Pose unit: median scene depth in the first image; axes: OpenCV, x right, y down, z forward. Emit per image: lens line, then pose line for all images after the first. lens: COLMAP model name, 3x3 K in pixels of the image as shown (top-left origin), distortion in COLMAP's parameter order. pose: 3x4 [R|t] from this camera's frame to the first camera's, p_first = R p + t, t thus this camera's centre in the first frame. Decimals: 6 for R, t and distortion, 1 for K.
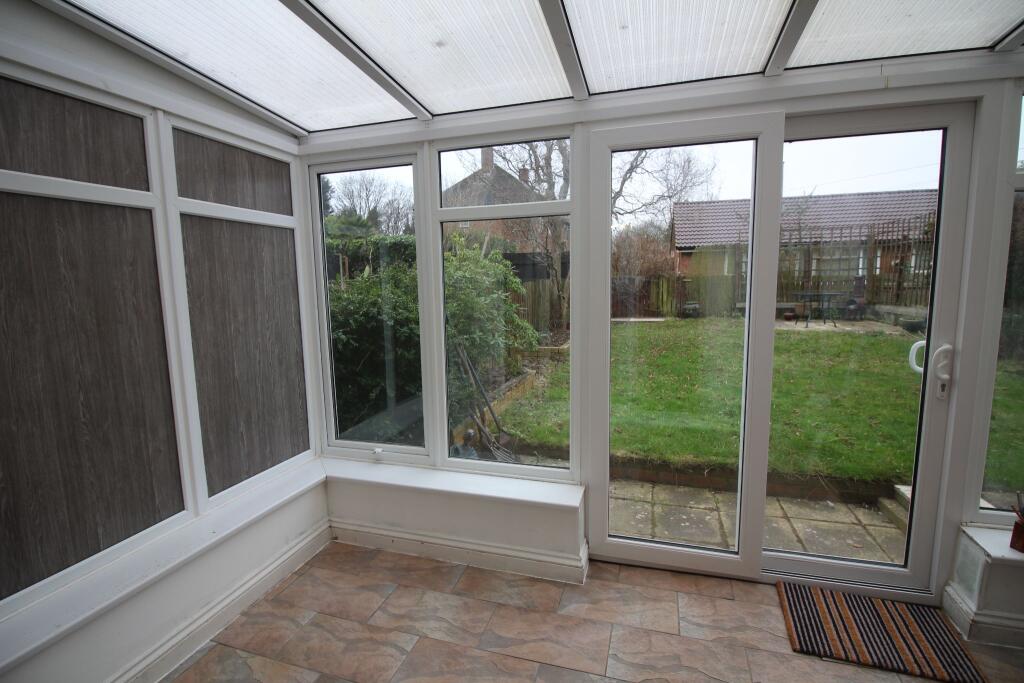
lens RADIAL K [[468.4, 0, 509.3], [0, 468.4, 340.7], [0, 0, 1]] dist [-0.001179, -0.024971]
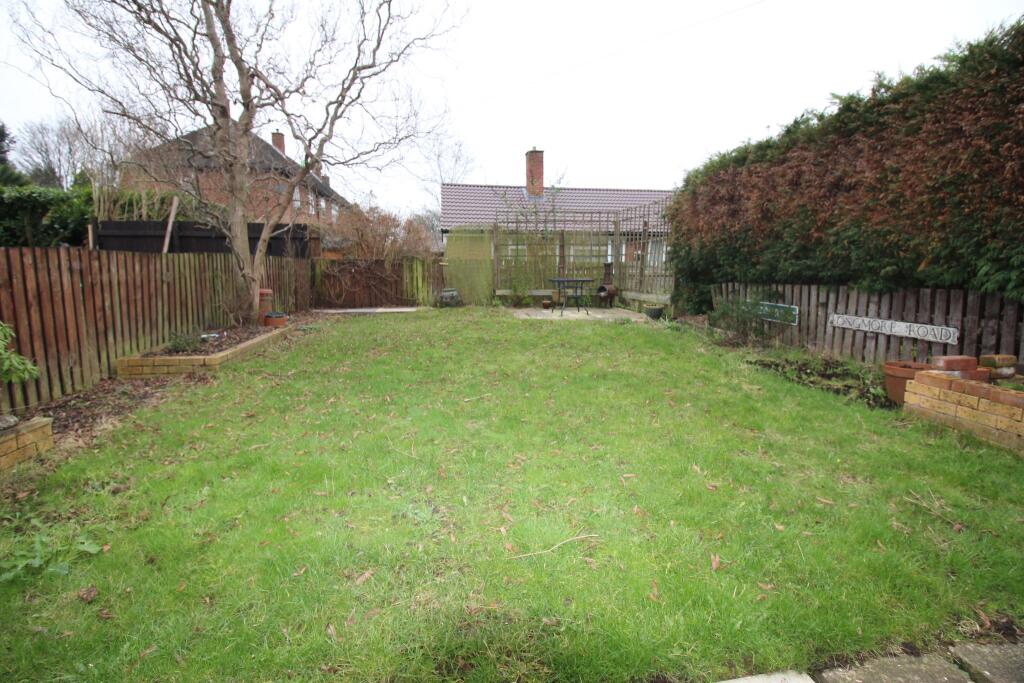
lens RADIAL K [[468.4, 0, 509.3], [0, 468.4, 340.7], [0, 0, 1]] dist [-0.001179, -0.024971]
pose [[0.908067, -0.039850, 0.416926, 0.137672], [0.031034, 0.999129, 0.027905, -0.007576], [-0.417674, -0.012400, 0.908512, 0.175257]]
